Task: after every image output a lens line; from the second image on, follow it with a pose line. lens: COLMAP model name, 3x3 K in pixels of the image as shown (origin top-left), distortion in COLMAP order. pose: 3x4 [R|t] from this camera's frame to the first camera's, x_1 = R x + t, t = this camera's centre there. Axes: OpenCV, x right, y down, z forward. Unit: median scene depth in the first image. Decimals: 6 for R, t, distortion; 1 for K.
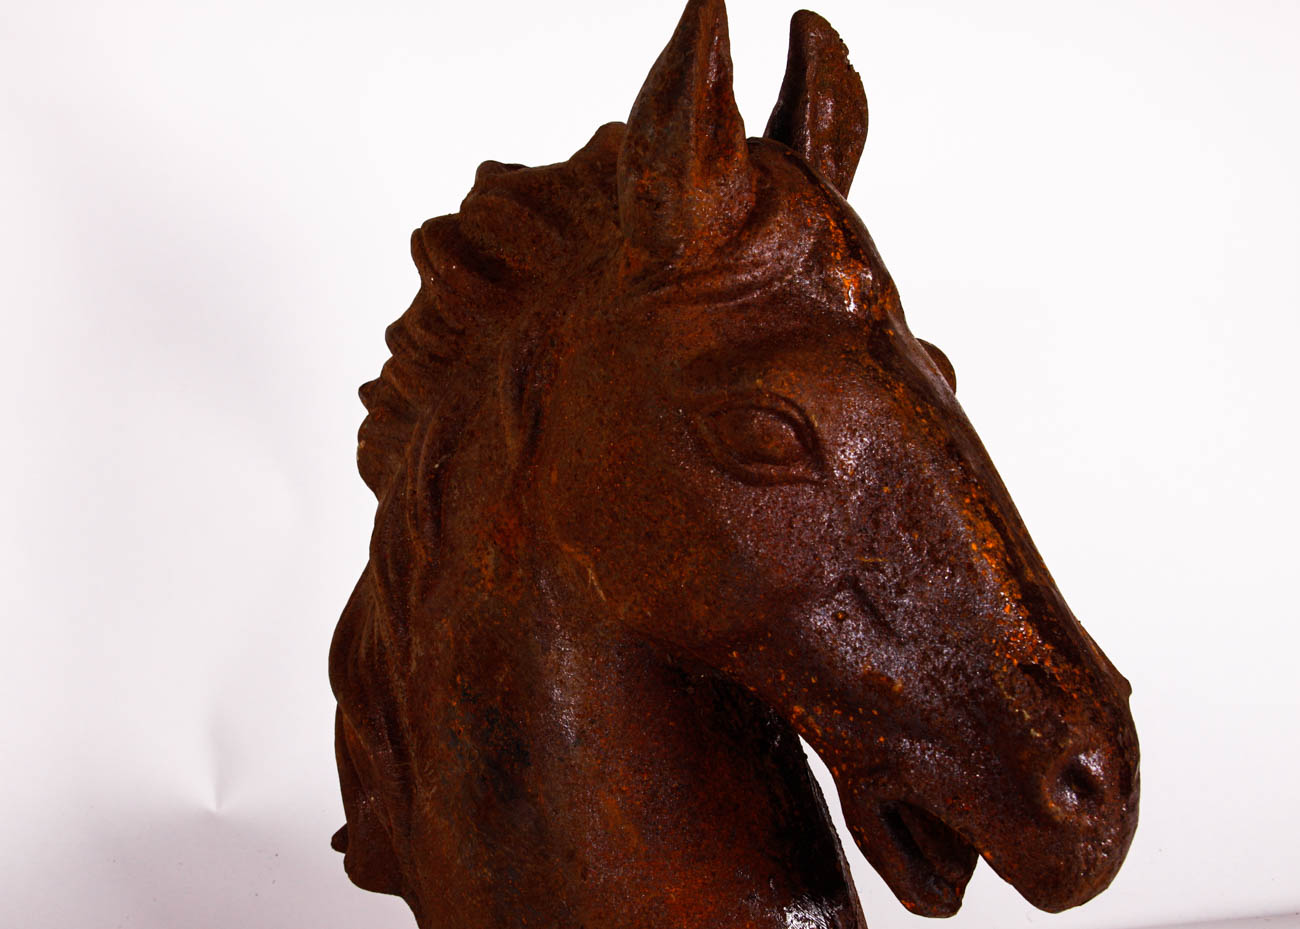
lens RADIAL K [[1452.0, 0, 650.0], [0, 1452.0, 464.5], [0, 0, 1]] dist [-0.089179, 0.247737]
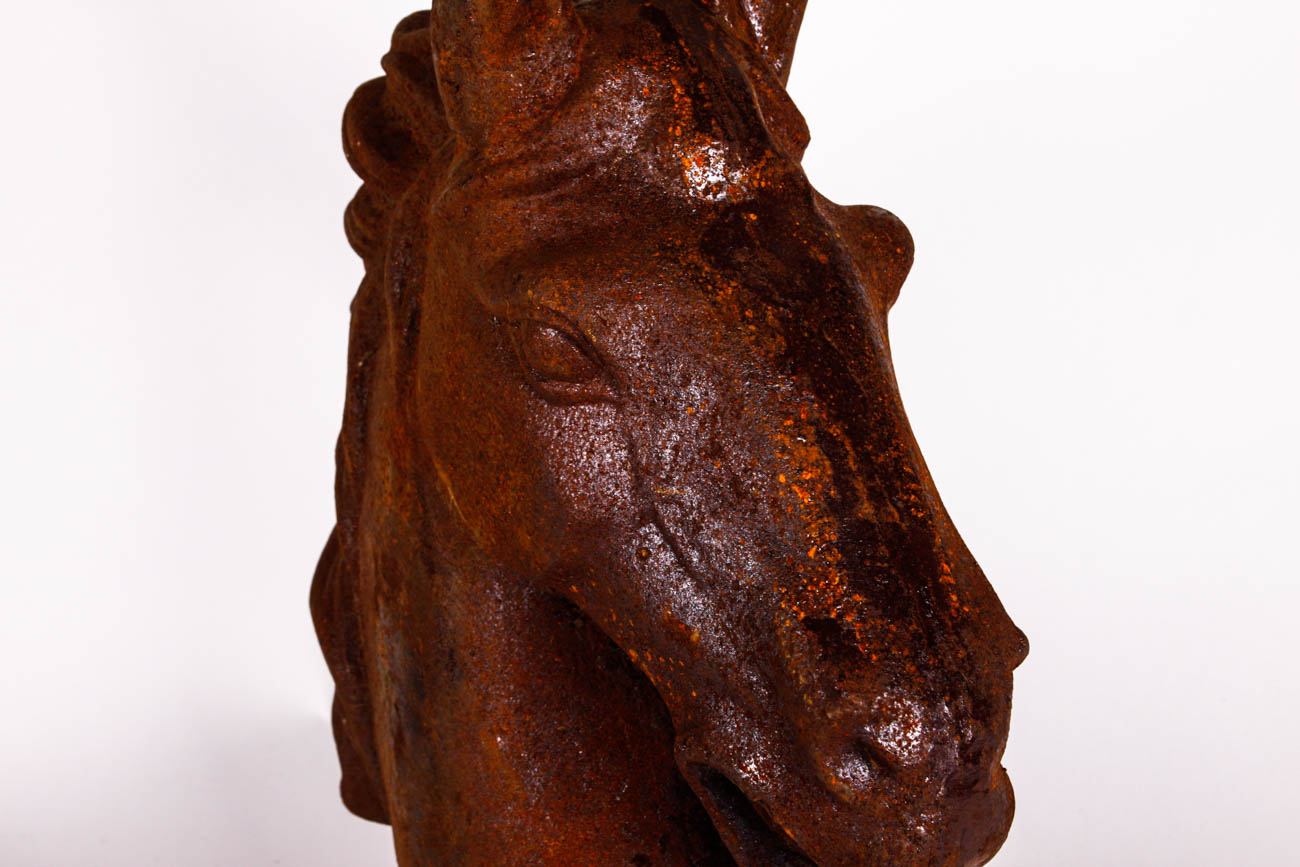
lens RADIAL K [[1918.6, 0, 650.0], [0, 1918.6, 433.5], [0, 0, 1]] dist [-0.005027, 0.119674]
pose [[0.946095, 0.005377, -0.323845, 0.495818], [0.024768, 0.995733, 0.088891, -0.069387], [0.322941, -0.092121, 0.941925, -0.088629]]
